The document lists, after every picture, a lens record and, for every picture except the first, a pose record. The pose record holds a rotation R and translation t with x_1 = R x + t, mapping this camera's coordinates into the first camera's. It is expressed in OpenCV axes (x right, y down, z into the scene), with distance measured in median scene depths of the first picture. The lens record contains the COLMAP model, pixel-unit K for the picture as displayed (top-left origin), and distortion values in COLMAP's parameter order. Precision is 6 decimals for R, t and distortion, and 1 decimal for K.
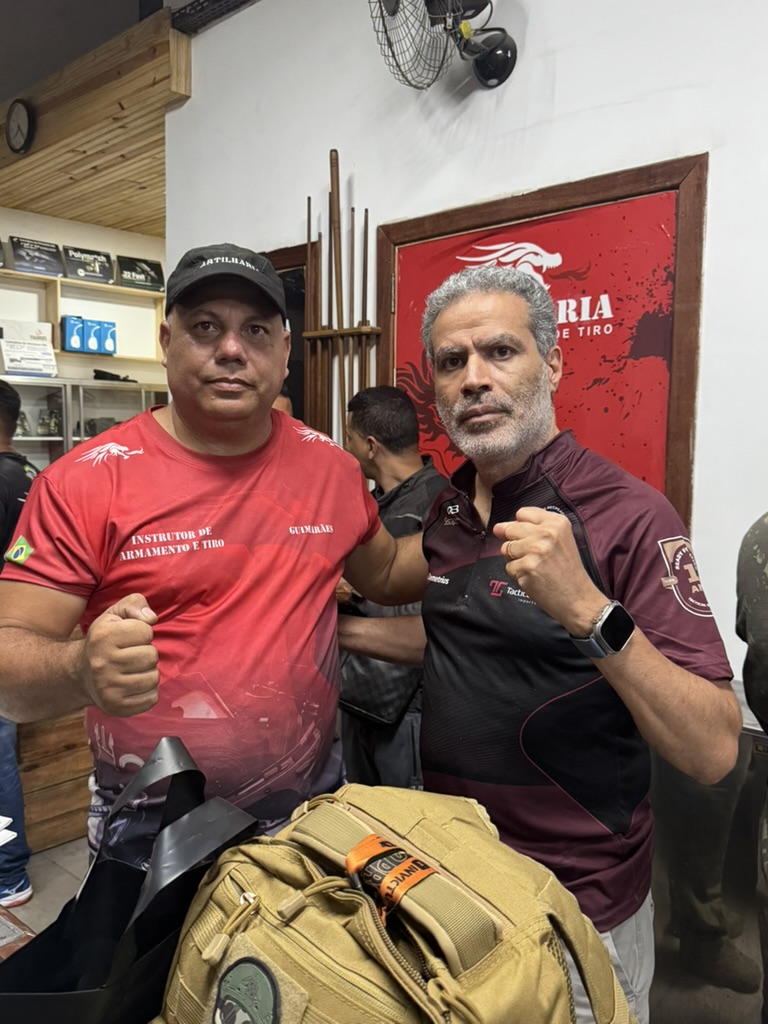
lens RADIAL K [[870.3, 0, 354.7], [0, 870.3, 529.9], [0, 0, 1]] dist [0.081649, -0.189878]
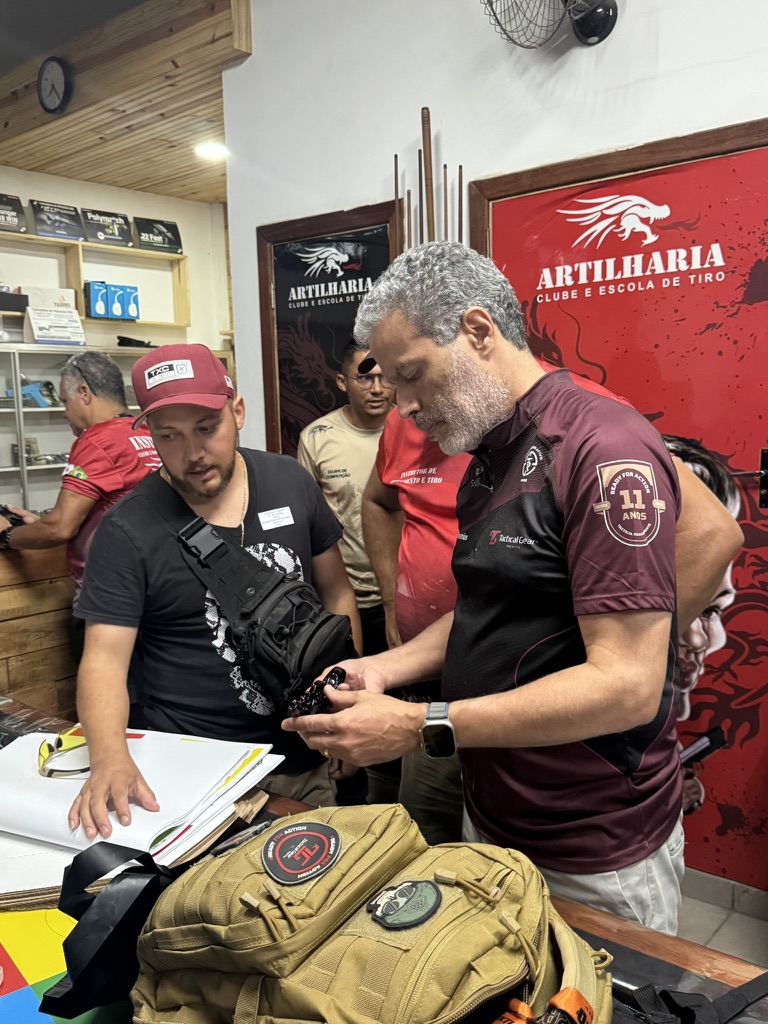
lens RADIAL K [[908.8, 0, 351.2], [0, 908.8, 538.0], [0, 0, 1]] dist [0.100699, -0.218432]
pose [[0.997400, -0.052367, 0.049499, -0.149172], [0.049855, 0.997469, 0.050698, 0.004988], [-0.052029, -0.048099, 0.997487, -0.065544]]
